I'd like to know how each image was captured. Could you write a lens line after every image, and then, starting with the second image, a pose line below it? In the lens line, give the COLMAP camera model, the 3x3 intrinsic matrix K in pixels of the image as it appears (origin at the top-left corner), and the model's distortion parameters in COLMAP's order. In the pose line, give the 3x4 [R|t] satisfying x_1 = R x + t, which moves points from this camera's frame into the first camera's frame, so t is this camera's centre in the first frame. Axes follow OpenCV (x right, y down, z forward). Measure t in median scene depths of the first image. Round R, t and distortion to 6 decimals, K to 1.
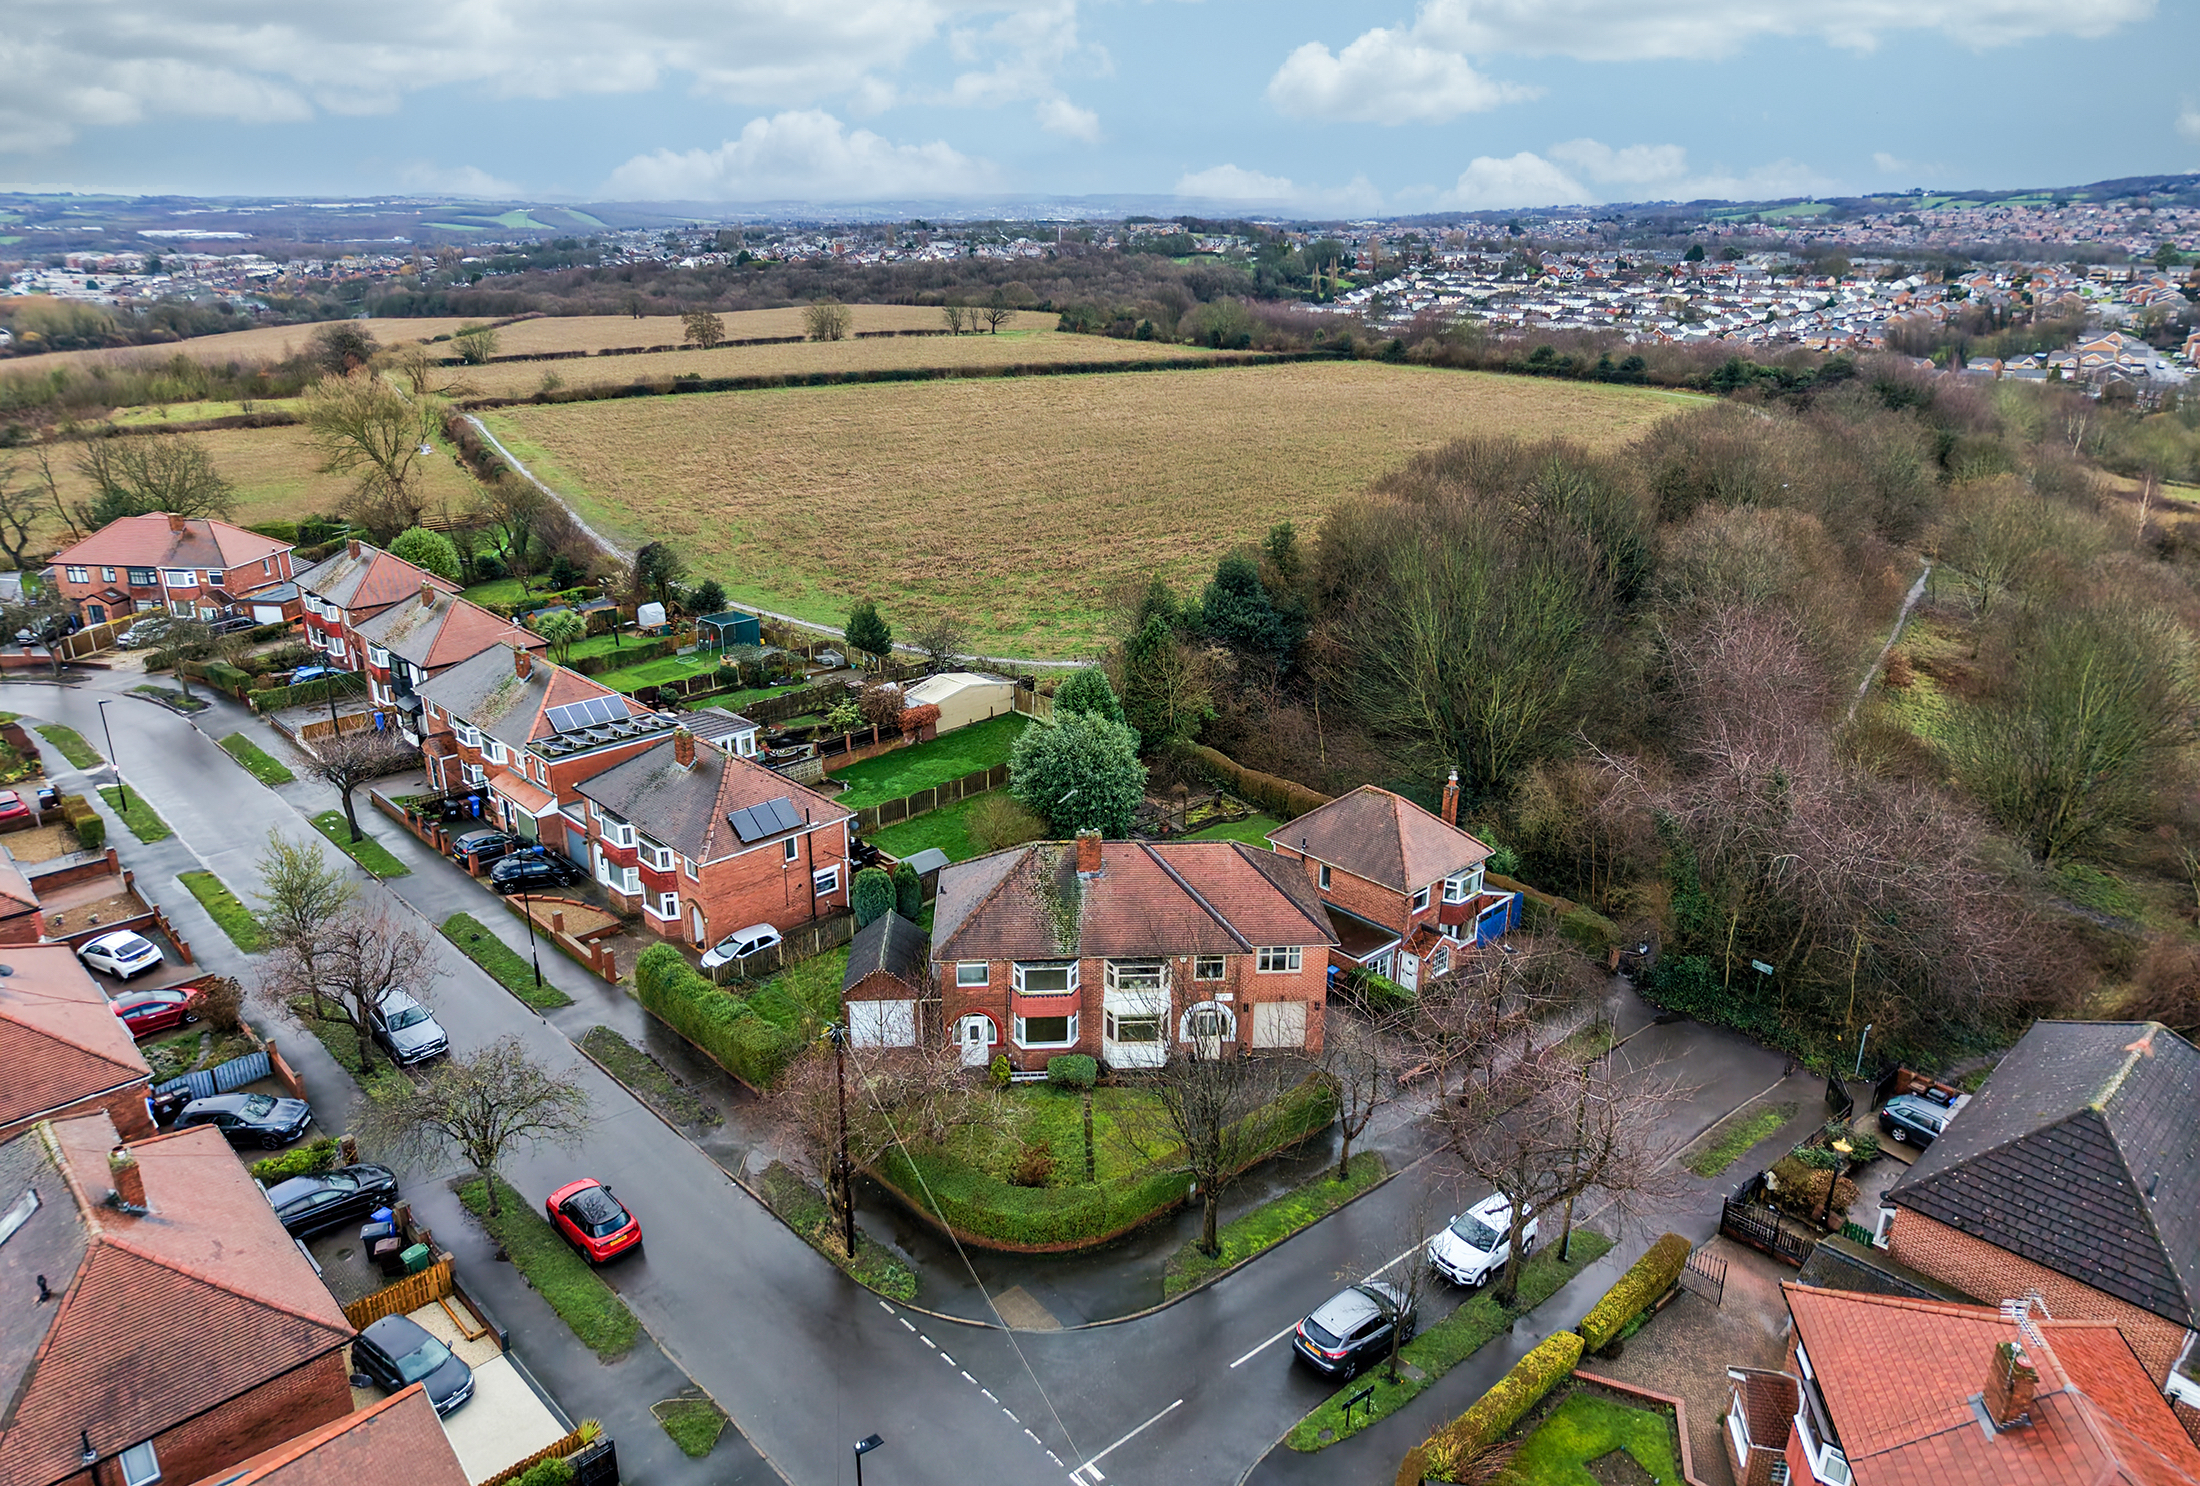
lens RADIAL K [[1495.9, 0, 1104.5], [0, 1495.9, 693.5], [0, 0, 1]] dist [0.014233, -0.007868]
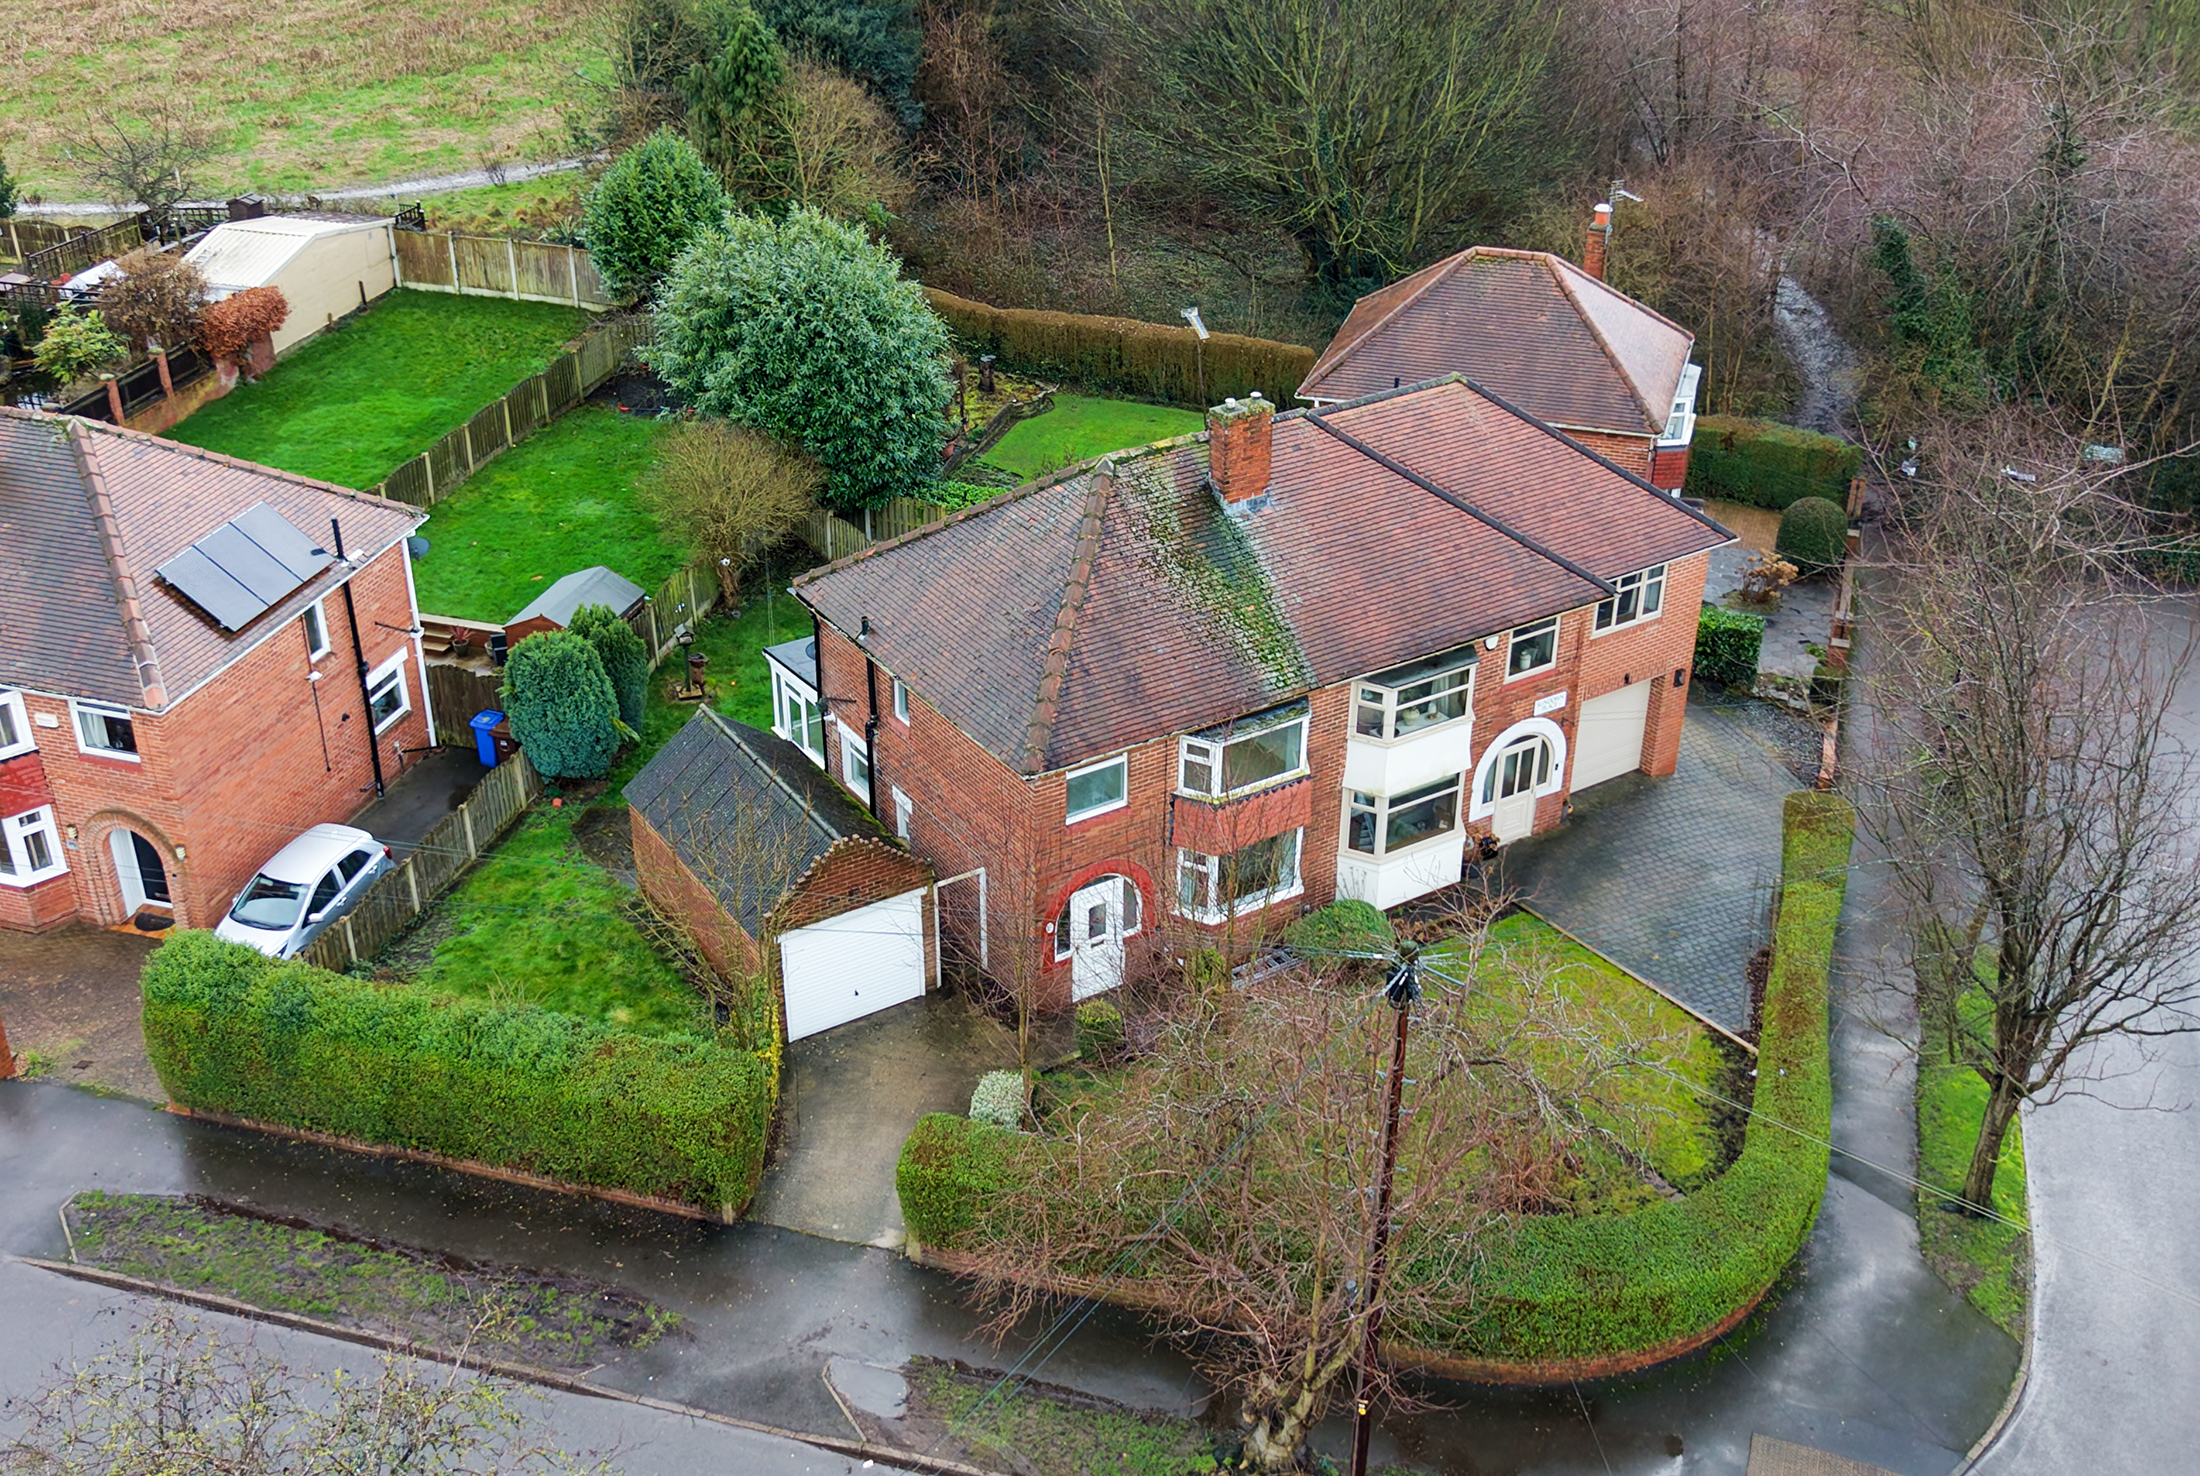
lens RADIAL K [[2298.6, 0, 1063.0], [0, 2298.6, 743.5], [0, 0, 1]] dist [0.126649, -0.409016]
pose [[0.876007, -0.236927, 0.420092, -0.188881], [0.153339, 0.962644, 0.223167, 0.016821], [-0.457274, -0.131080, 0.879613, 0.233014]]
